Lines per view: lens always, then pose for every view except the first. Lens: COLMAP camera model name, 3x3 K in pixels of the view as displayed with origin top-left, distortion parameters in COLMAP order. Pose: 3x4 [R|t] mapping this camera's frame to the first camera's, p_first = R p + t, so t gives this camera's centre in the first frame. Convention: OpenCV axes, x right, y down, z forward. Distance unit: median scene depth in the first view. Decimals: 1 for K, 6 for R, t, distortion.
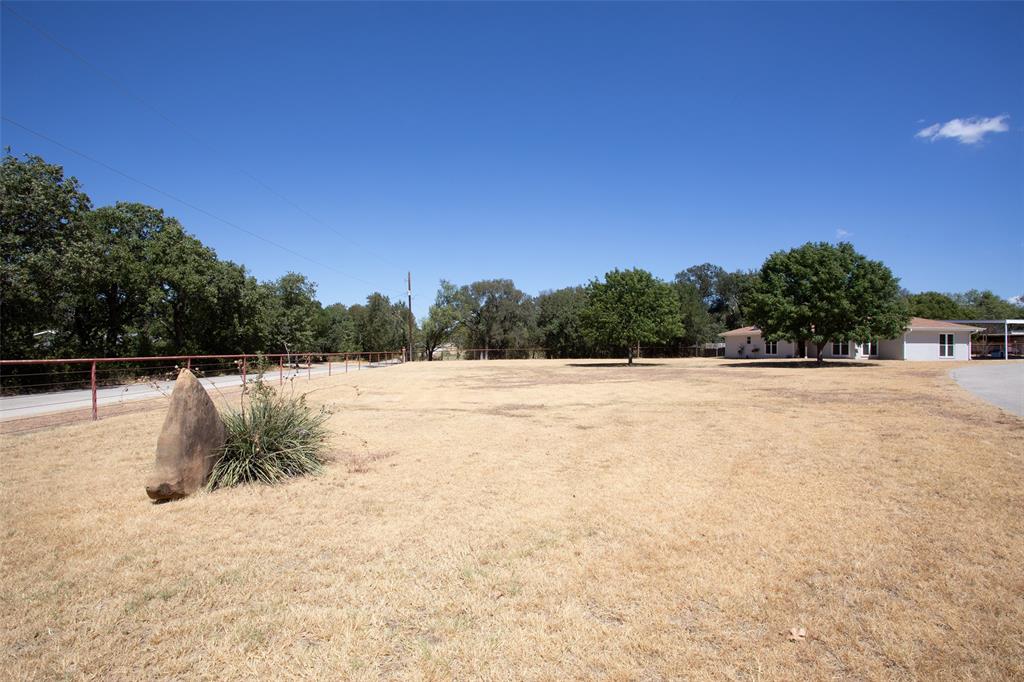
lens RADIAL K [[488.0, 0, 512.0], [0, 488.0, 341.0], [0, 0, 1]] dist [-0.076792, 0.028774]
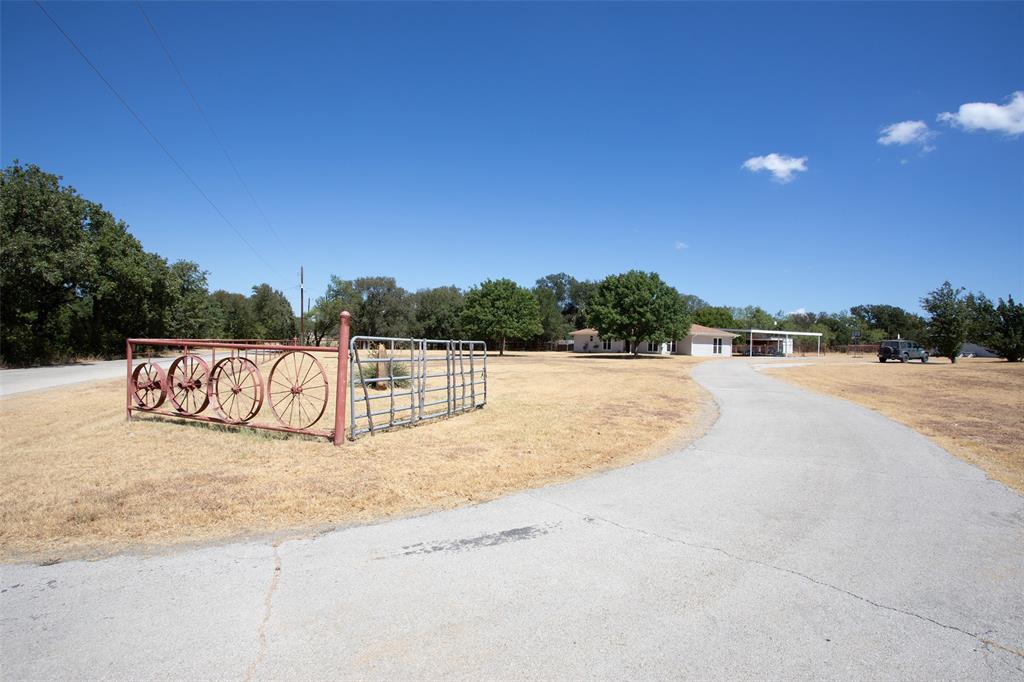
lens RADIAL K [[488.0, 0, 512.0], [0, 488.0, 341.0], [0, 0, 1]] dist [-0.076792, 0.028774]
pose [[0.958730, 0.025711, 0.283154, -0.072732], [-0.029355, 0.999532, 0.008634, -0.000232], [-0.282800, -0.016590, 0.959035, -0.177374]]
